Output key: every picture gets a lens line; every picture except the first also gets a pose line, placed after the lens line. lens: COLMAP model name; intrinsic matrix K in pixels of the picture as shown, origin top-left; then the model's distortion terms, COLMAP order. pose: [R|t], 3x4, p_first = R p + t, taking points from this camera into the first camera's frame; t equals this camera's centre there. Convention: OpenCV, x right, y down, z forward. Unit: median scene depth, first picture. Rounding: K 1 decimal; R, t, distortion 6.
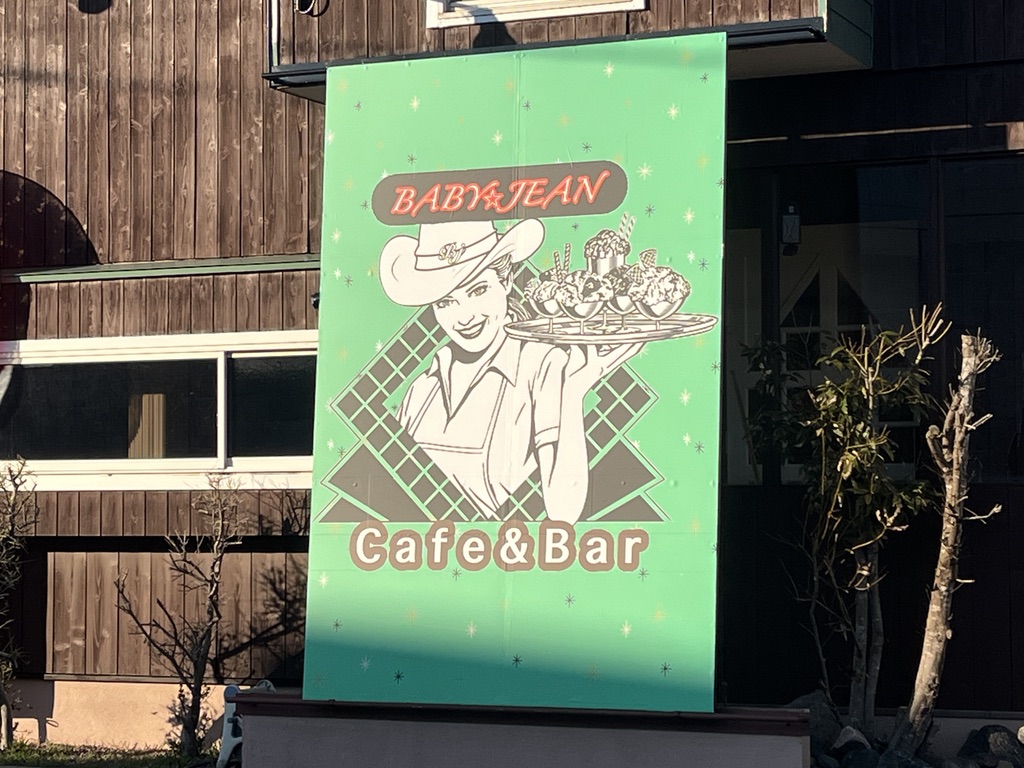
lens RADIAL K [[2596.2, 0, 512.0], [0, 2596.2, 384.0], [0, 0, 1]] dist [0.125664, 0.218069]
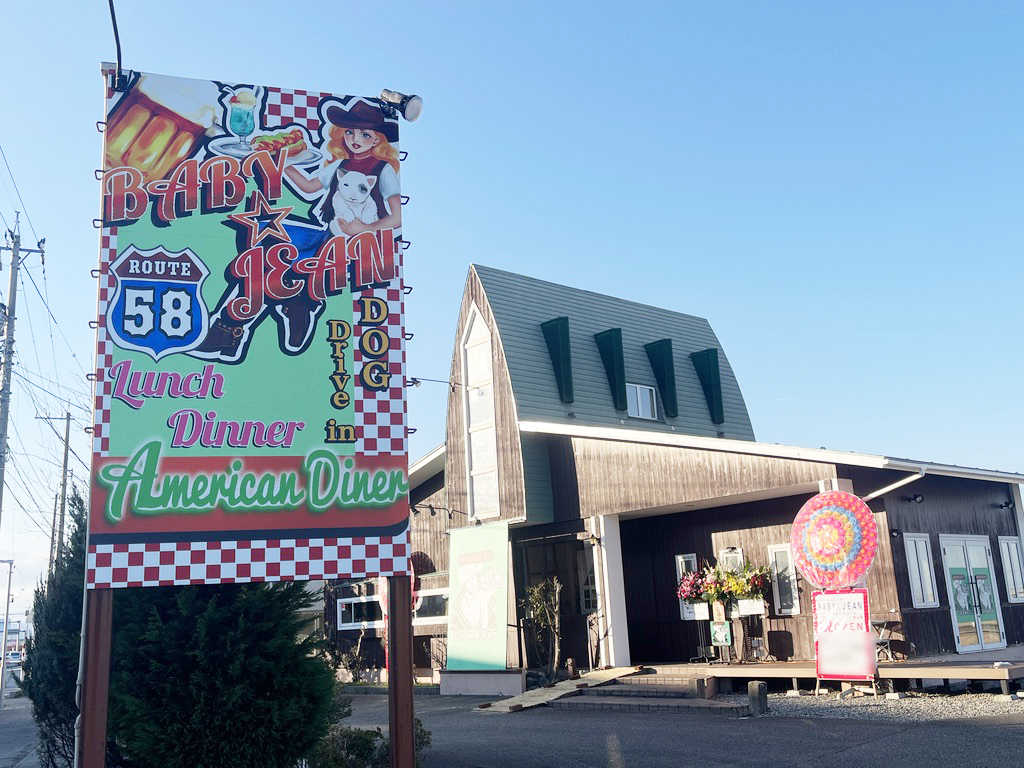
lens RADIAL K [[1001.0, 0, 512.0], [0, 1001.0, 384.0], [0, 0, 1]] dist [0.067896, -0.000615]
pose [[0.911041, -0.143210, -0.386646, 0.801929], [0.076138, 0.980048, -0.183598, -0.042537], [0.405225, 0.137827, 0.903768, -0.663867]]
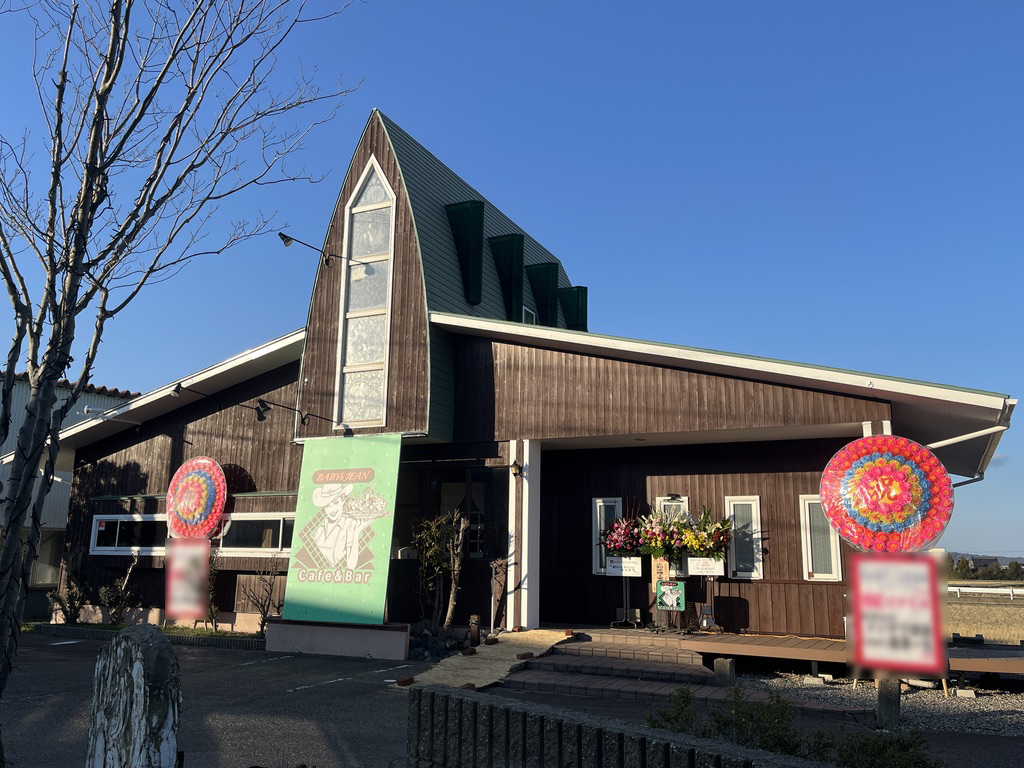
lens RADIAL K [[848.8, 0, 512.0], [0, 848.8, 384.0], [0, 0, 1]] dist [0.049279, -0.005308]
pose [[0.999242, 0.011892, -0.037064, 0.271160], [-0.017405, 0.988202, -0.152161, -0.023448], [0.034817, 0.152691, 0.987660, -0.185599]]
